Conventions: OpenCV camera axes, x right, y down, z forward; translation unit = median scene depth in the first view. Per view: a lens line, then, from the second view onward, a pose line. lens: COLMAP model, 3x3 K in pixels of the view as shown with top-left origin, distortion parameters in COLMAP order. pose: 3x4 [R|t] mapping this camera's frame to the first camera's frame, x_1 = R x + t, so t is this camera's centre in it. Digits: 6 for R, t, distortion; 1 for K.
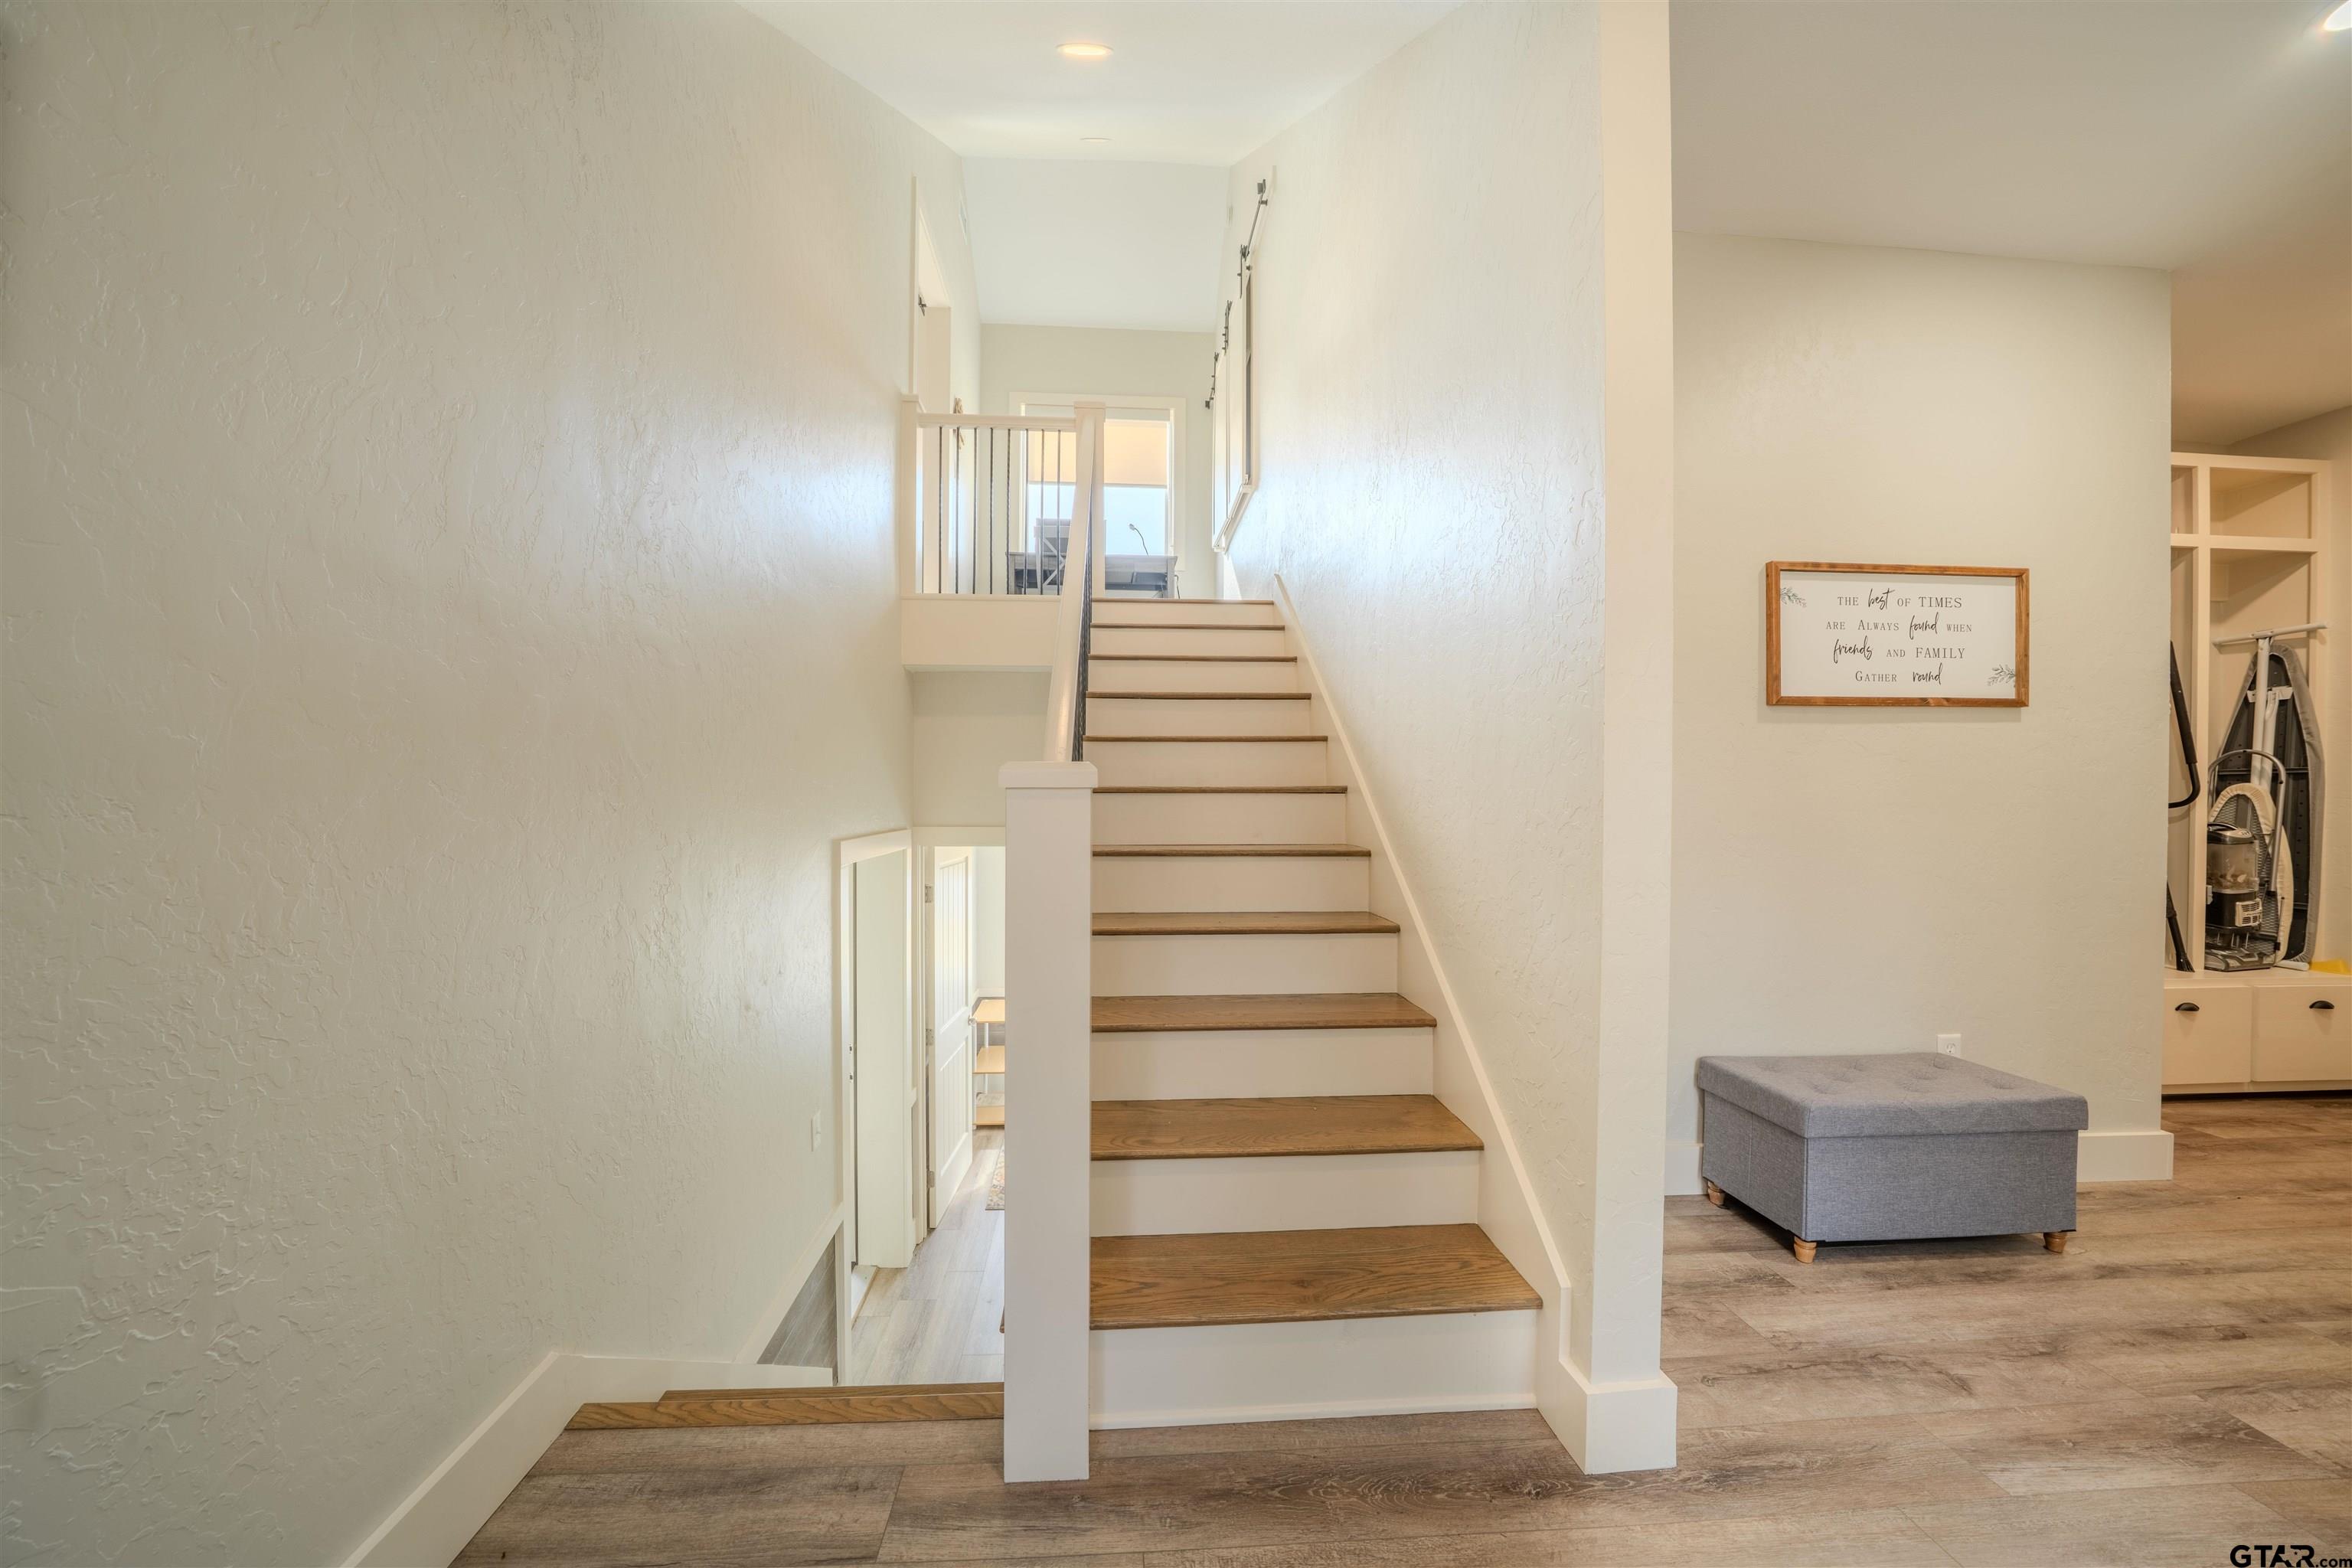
lens RADIAL K [[818.9, 0, 1161.8], [0, 818.9, 802.6], [0, 0, 1]] dist [-0.026884, 0.003503]
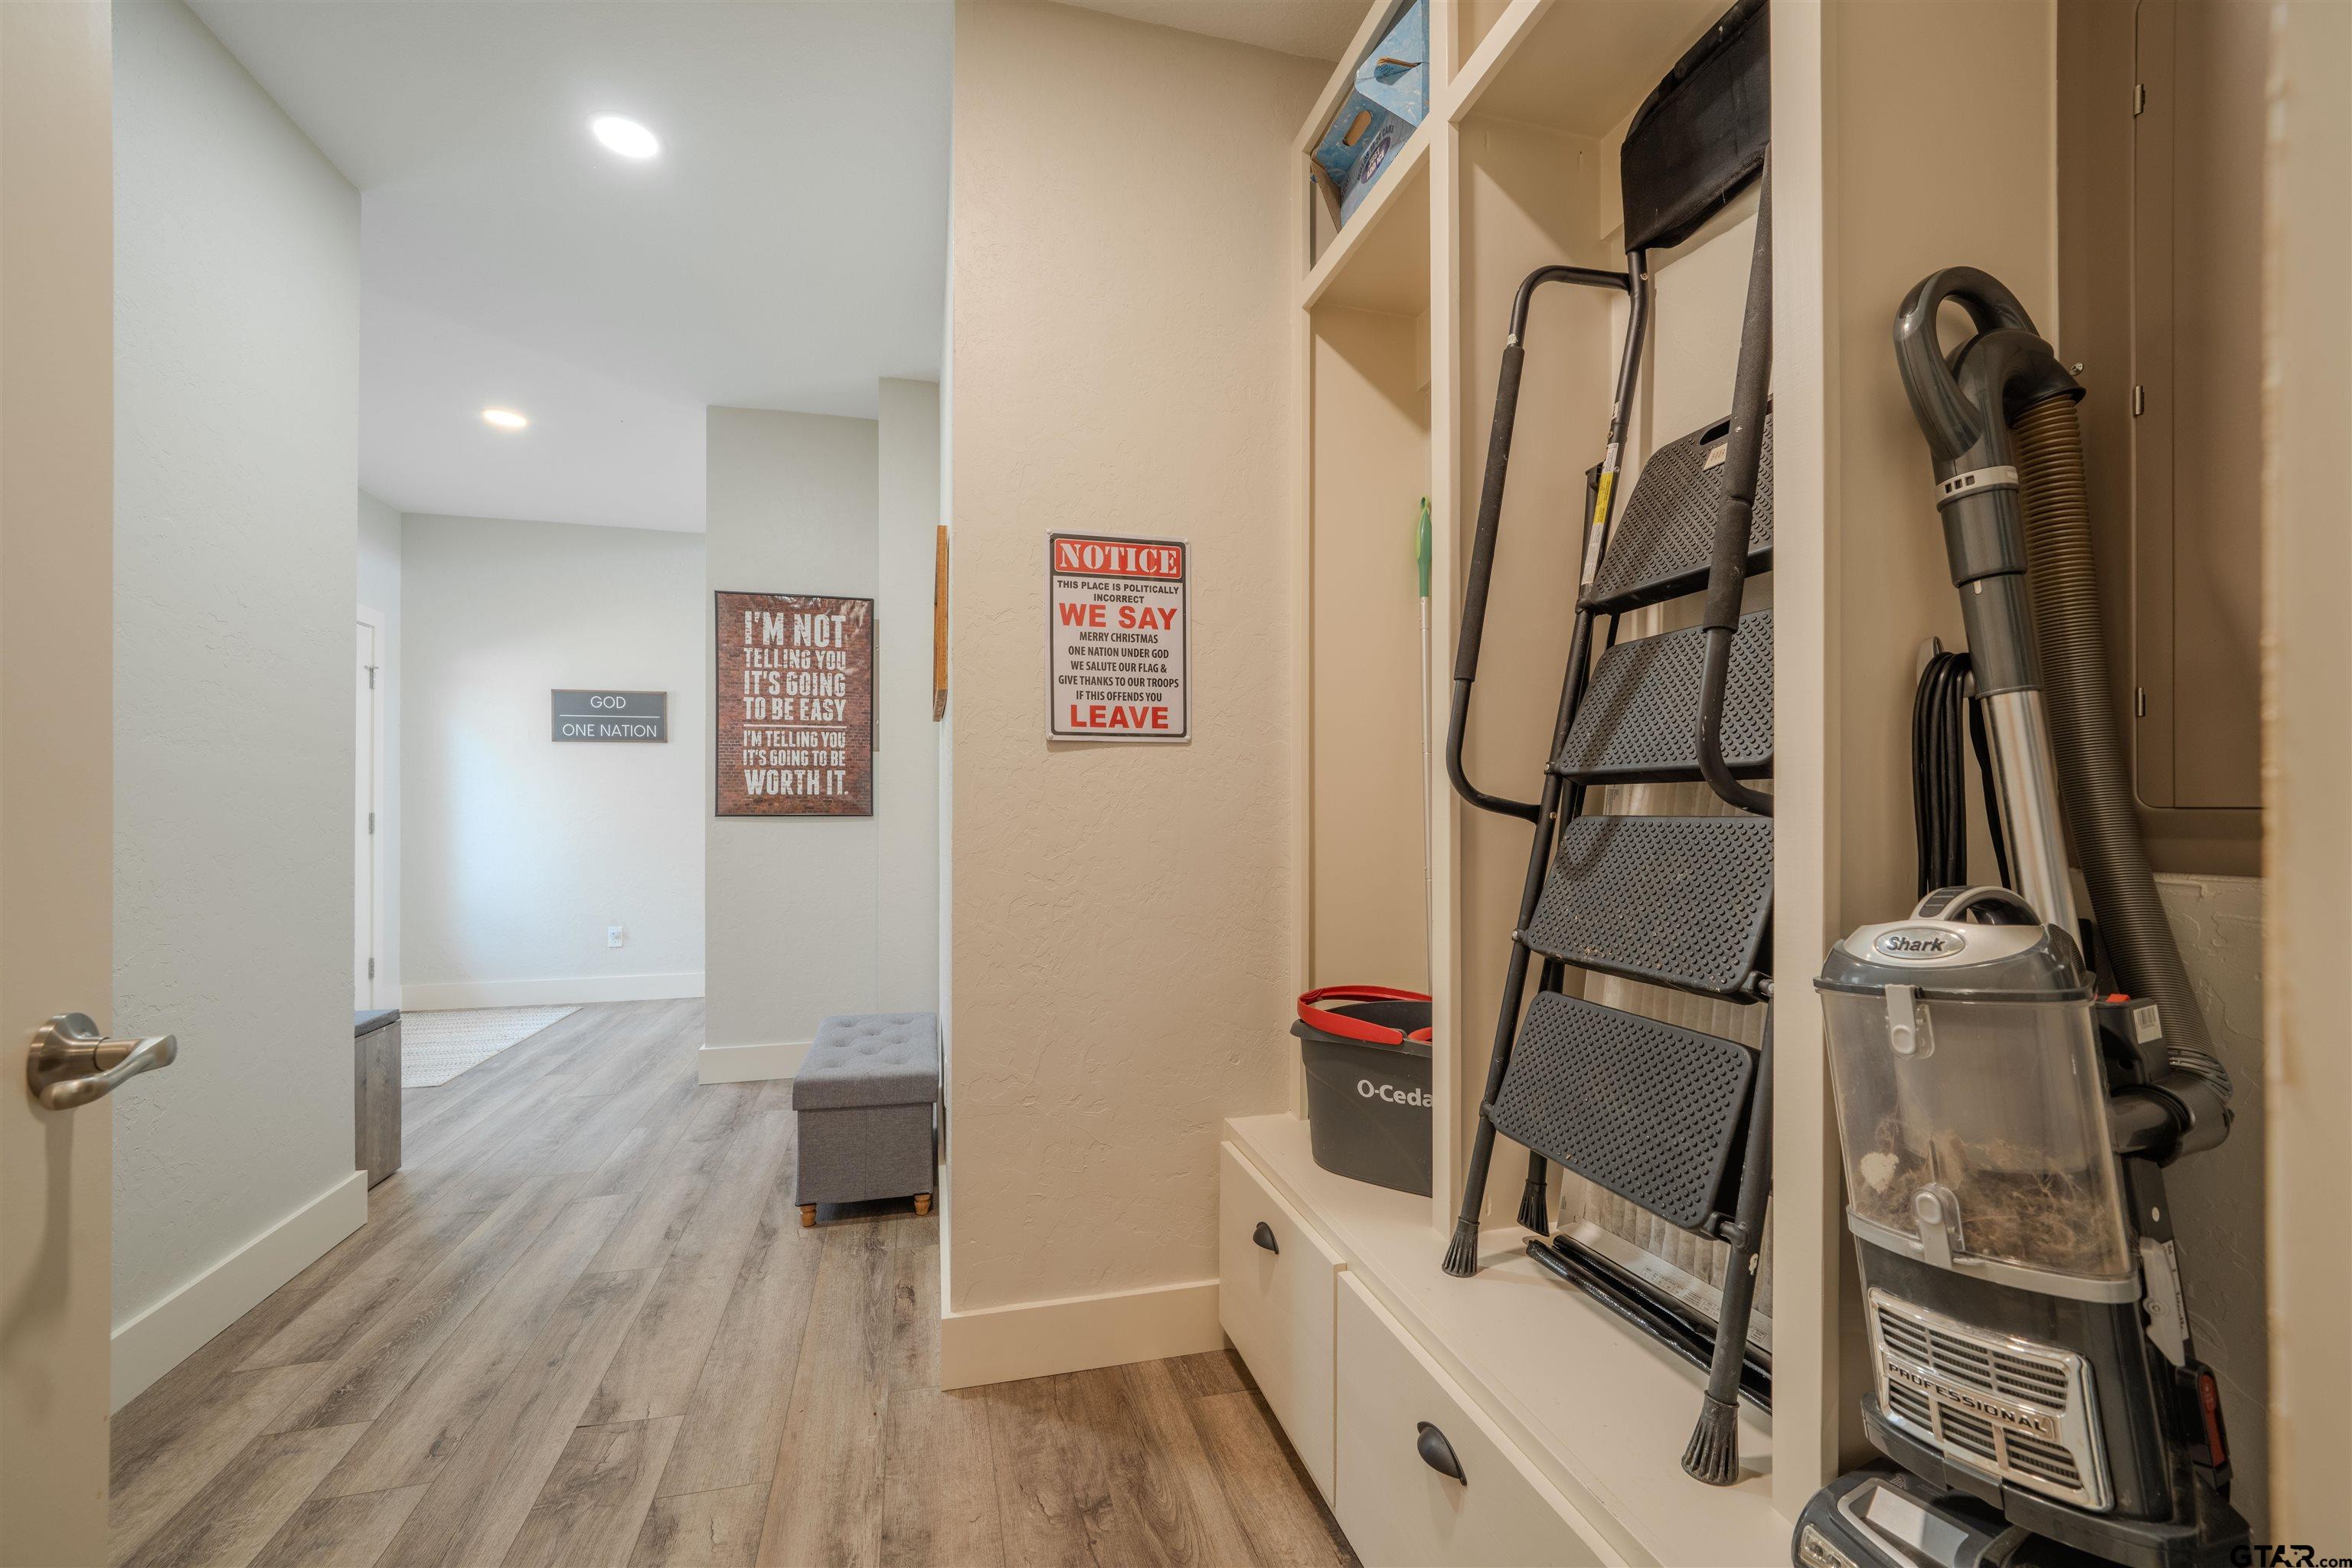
lens RADIAL K [[968.1, 0, 1159.8], [0, 968.1, 804.1], [0, 0, 1]] dist [-0.001834, -0.000117]
pose [[0.177024, -0.001435, -0.984205, 2.789764], [-0.002079, 0.999996, -0.001832, 0.000135], [0.984204, 0.002370, 0.177021, 1.379365]]
